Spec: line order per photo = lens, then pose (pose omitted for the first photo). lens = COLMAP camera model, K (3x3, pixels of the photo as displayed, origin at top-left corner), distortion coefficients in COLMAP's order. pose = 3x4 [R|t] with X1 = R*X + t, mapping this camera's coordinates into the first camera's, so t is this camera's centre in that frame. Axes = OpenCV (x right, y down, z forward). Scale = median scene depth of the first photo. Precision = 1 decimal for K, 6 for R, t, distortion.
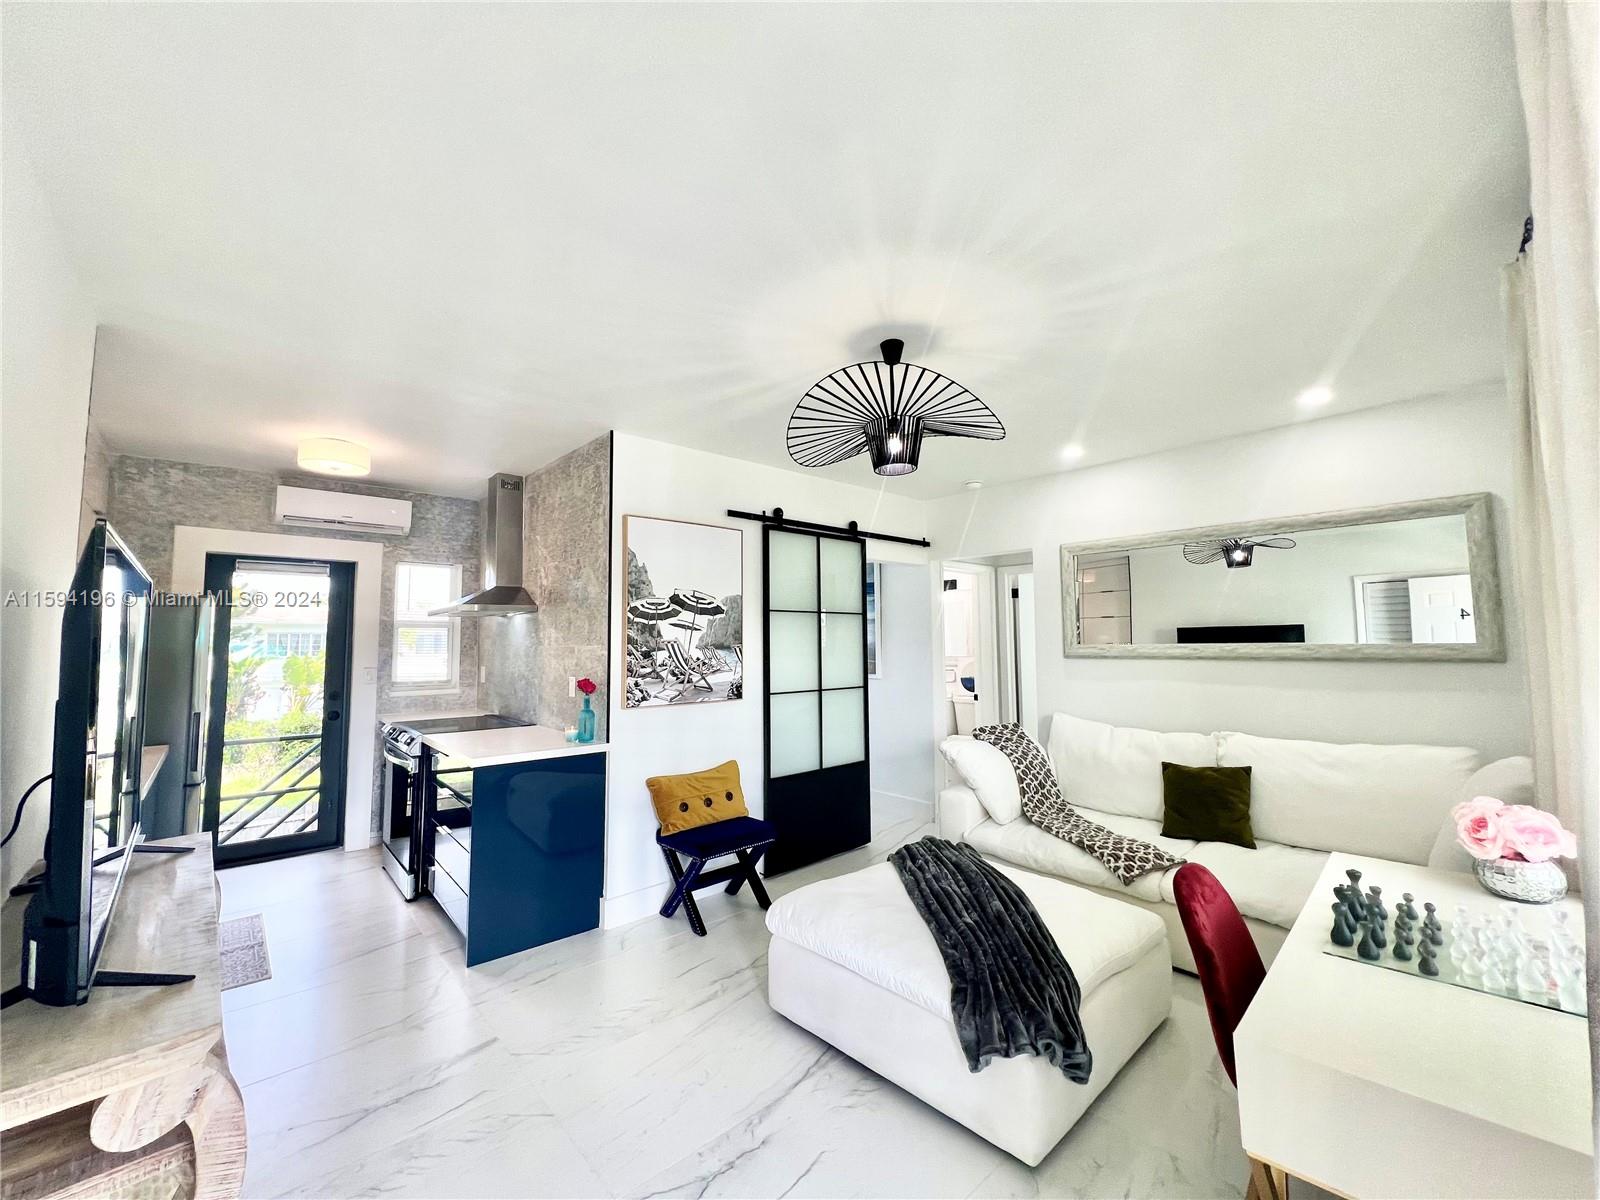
lens RADIAL K [[647.5, 0, 789.8], [0, 647.5, 596.1], [0, 0, 1]] dist [-0.002029, 0.000404]
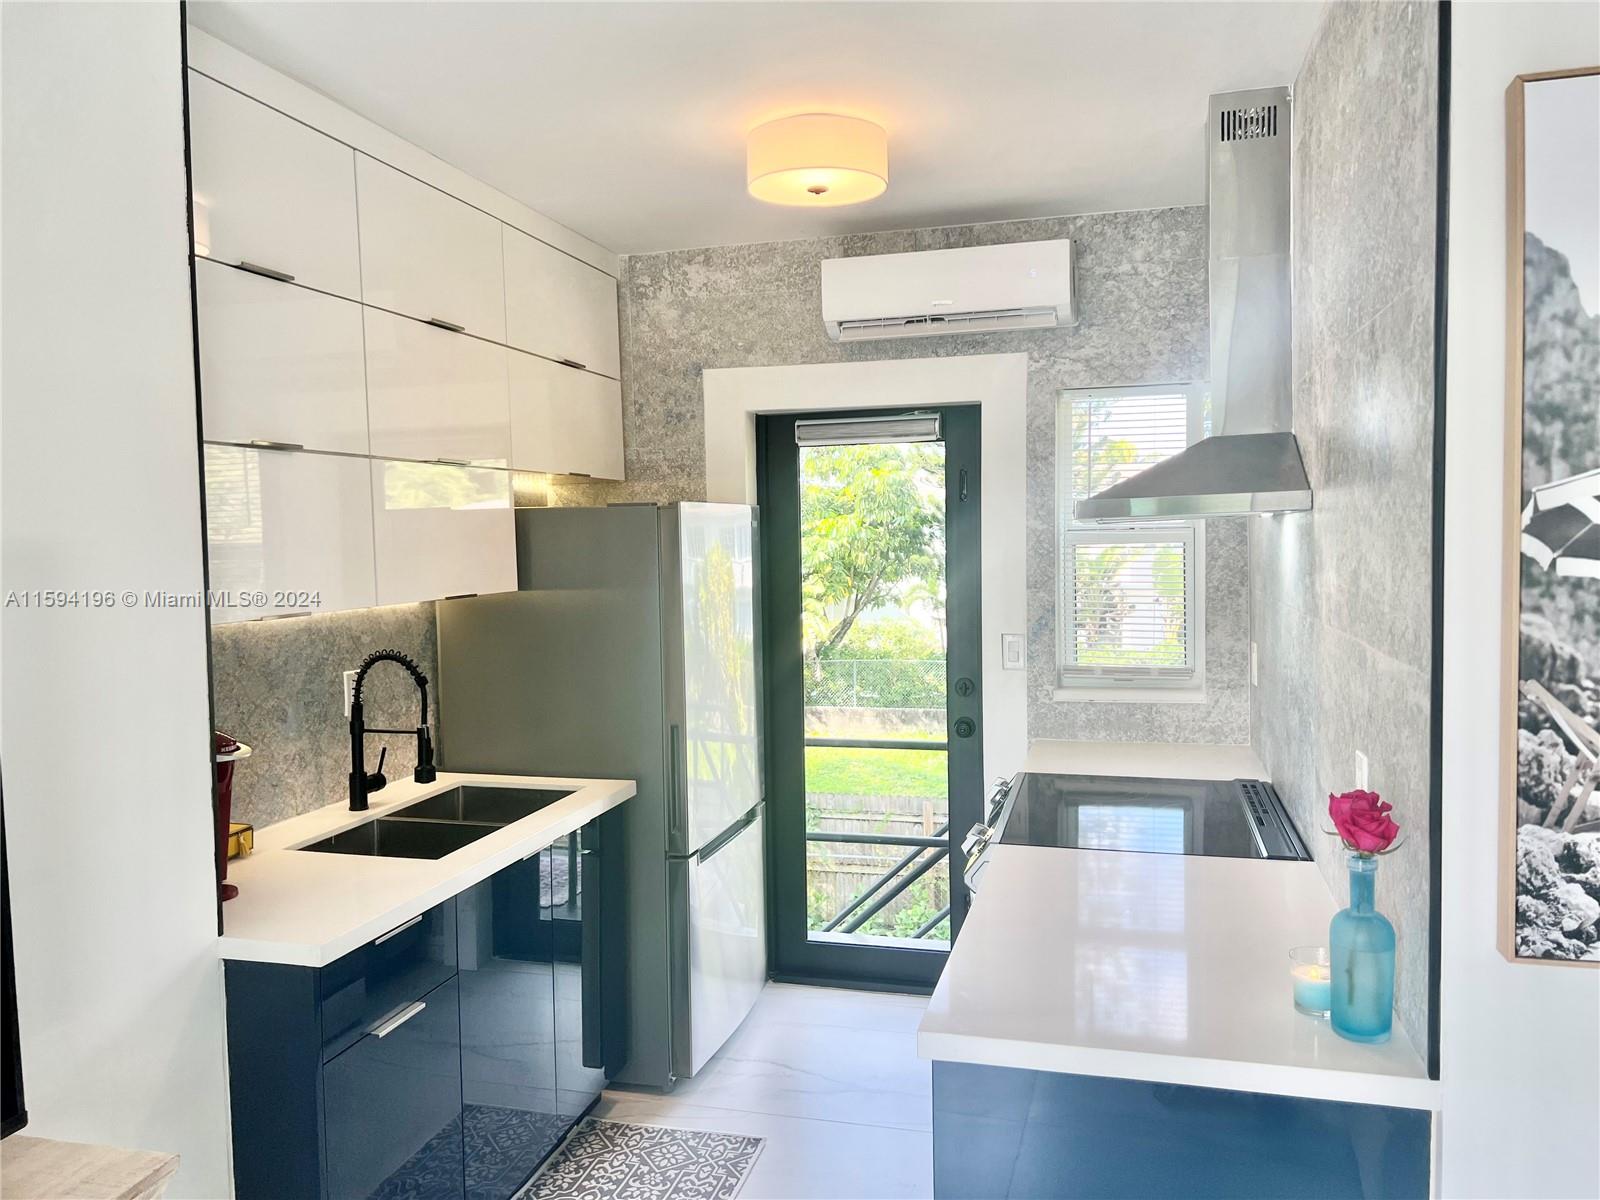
lens RADIAL K [[1220.5, 0, 801.5], [0, 1220.5, 601.8], [0, 0, 1]] dist [0.026872, -0.002624]
pose [[0.559439, 0.040808, -0.827866, -0.037654], [0.077986, 0.991765, 0.101587, -0.013864], [0.825195, -0.121393, 0.551650, 0.542145]]
